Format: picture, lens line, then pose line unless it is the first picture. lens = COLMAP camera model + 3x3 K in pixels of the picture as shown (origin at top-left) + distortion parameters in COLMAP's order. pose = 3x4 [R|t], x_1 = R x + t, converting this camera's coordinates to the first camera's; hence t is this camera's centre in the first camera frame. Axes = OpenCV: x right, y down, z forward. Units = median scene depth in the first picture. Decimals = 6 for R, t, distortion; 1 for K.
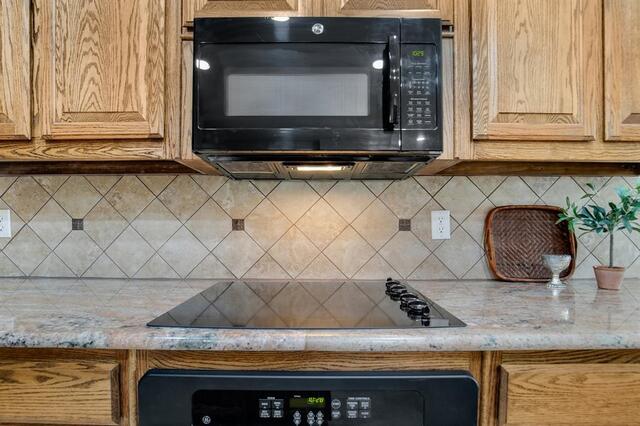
lens RADIAL K [[290.7, 0, 320.1], [0, 290.7, 217.9], [0, 0, 1]] dist [-0.032571, -0.000076]
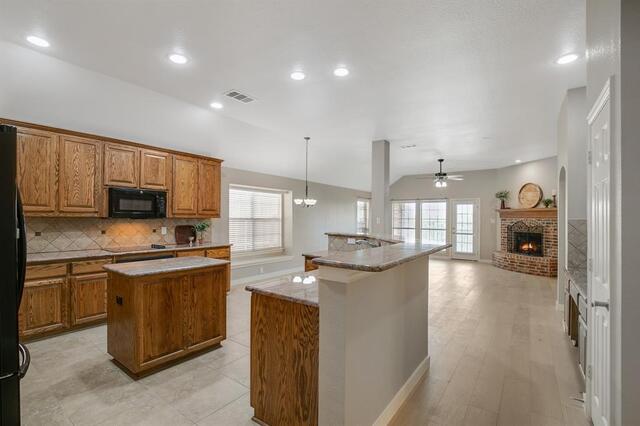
lens RADIAL K [[290.7, 0, 320.1], [0, 290.7, 217.9], [0, 0, 1]] dist [-0.032571, -0.000076]
pose [[0.589377, 0.005137, 0.807842, -1.571721], [-0.018221, 0.999810, 0.006936, -0.225945], [-0.807653, -0.018807, 0.589359, -3.166338]]
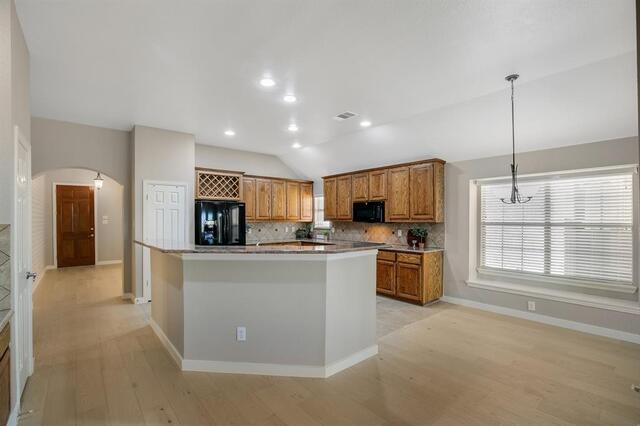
lens RADIAL K [[290.7, 0, 320.1], [0, 290.7, 217.9], [0, 0, 1]] dist [-0.032571, -0.000076]
pose [[0.652995, -0.004012, -0.757351, 3.285108], [0.004218, 0.999990, -0.001661, -0.229683], [0.757350, -0.002110, 0.653005, -3.176794]]
